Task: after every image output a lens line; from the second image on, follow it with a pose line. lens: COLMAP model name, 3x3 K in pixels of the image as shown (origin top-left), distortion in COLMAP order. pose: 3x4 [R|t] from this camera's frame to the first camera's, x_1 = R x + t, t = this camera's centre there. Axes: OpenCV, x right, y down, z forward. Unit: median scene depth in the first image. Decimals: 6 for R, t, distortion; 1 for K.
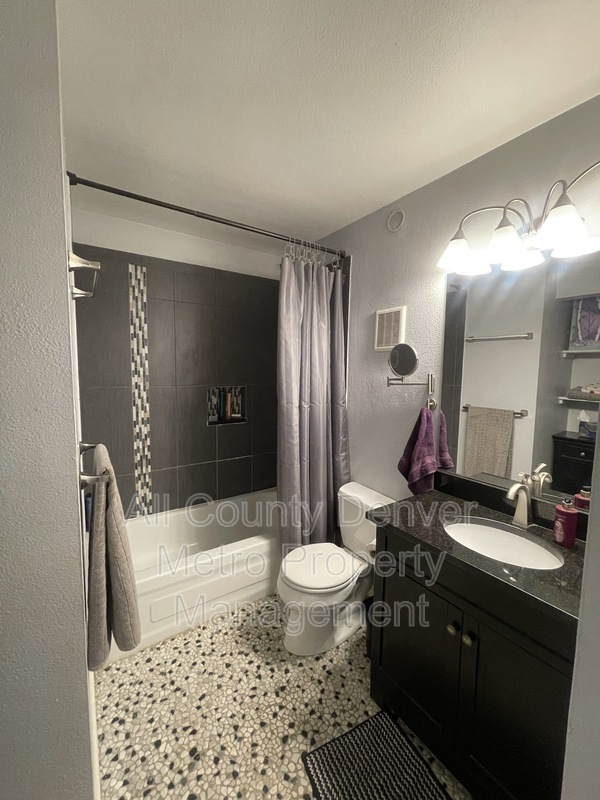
lens RADIAL K [[322.0, 0, 298.1], [0, 322.0, 394.7], [0, 0, 1]] dist [-0.004243, -0.000491]
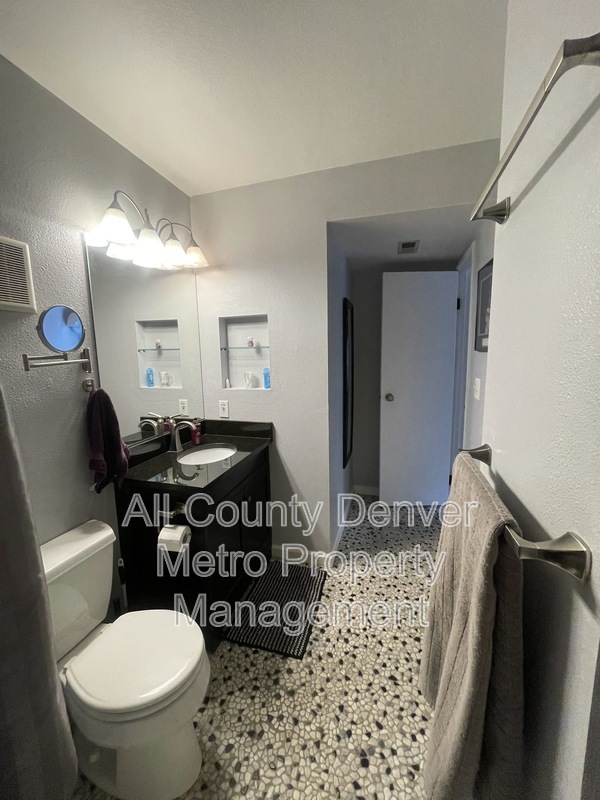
lens RADIAL K [[322.0, 0, 298.4], [0, 322.0, 396.8], [0, 0, 1]] dist [-0.004243, -0.000491]
pose [[-0.634173, -0.115426, 0.764527, -0.714097], [0.082418, 0.973069, 0.215277, -0.091432], [-0.768786, 0.199534, -0.607581, 1.360346]]
